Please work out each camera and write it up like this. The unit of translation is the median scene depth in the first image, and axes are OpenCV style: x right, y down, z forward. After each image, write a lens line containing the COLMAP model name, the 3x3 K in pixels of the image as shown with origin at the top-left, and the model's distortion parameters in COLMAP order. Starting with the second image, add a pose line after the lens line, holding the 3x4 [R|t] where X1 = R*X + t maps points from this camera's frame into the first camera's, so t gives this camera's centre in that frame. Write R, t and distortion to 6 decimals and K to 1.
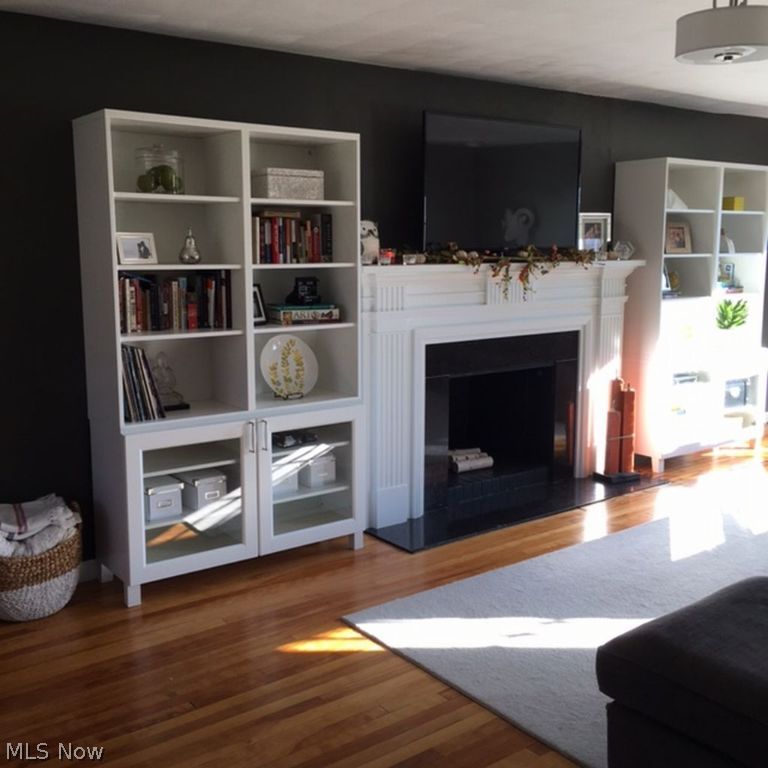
lens RADIAL K [[880.1, 0, 381.7], [0, 880.1, 372.6], [0, 0, 1]] dist [0.048817, 0.000000]
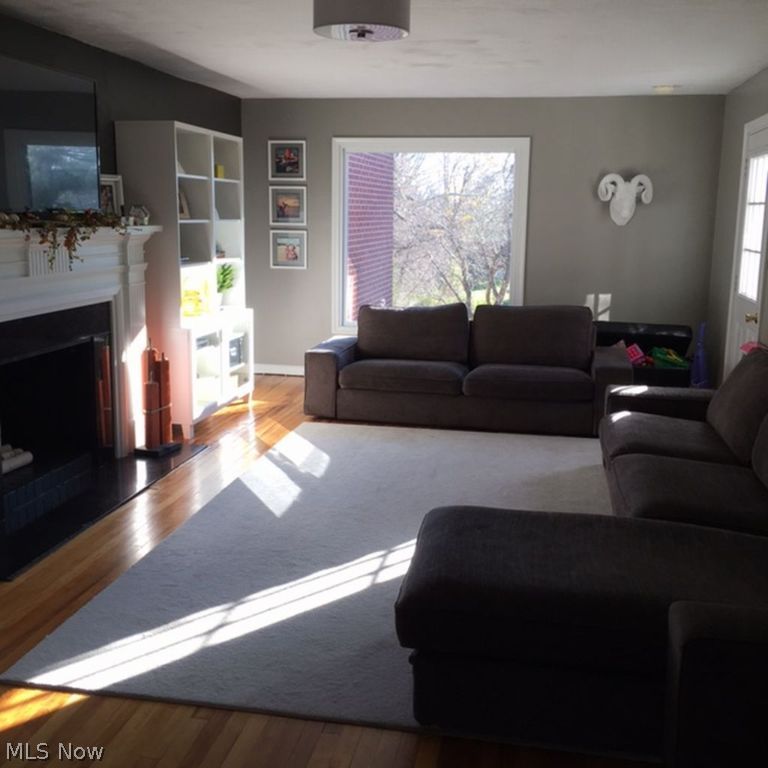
lens RADIAL K [[880.1, 0, 388.8], [0, 880.1, 364.5], [0, 0, 1]] dist [0.048817, 0.000000]
pose [[0.738354, -0.103583, 0.666411, -0.187237], [0.083604, 0.994571, 0.061961, -0.014292], [-0.669211, 0.009965, 0.743006, 0.111914]]
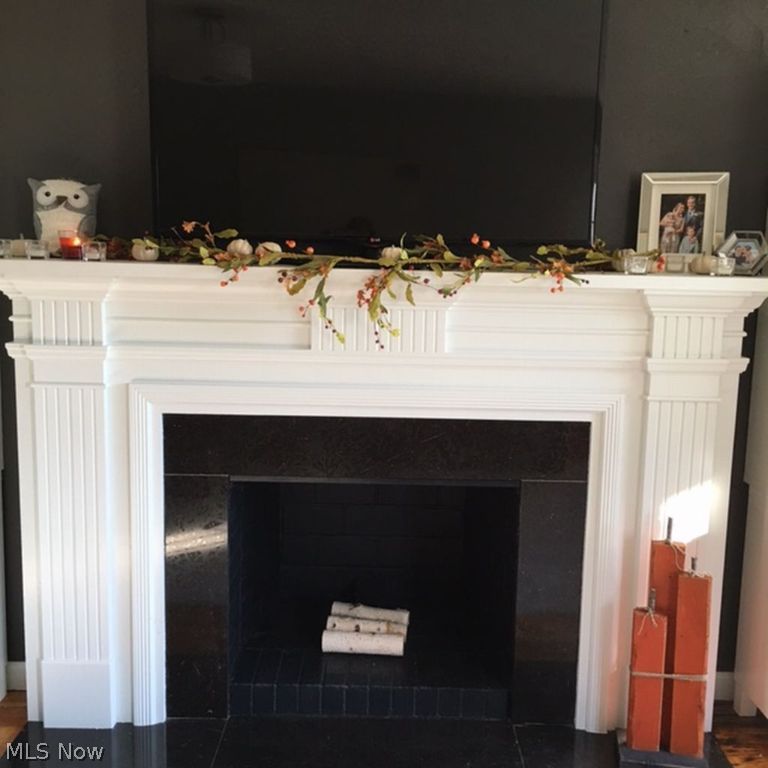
lens RADIAL K [[880.1, 0, 382.9], [0, 880.1, 378.2], [0, 0, 1]] dist [0.048817, 0.000000]
pose [[0.804799, 0.107681, -0.583699, 0.404744], [-0.111365, 0.993336, 0.029702, -0.072589], [0.583007, 0.041099, 0.811427, 0.555480]]
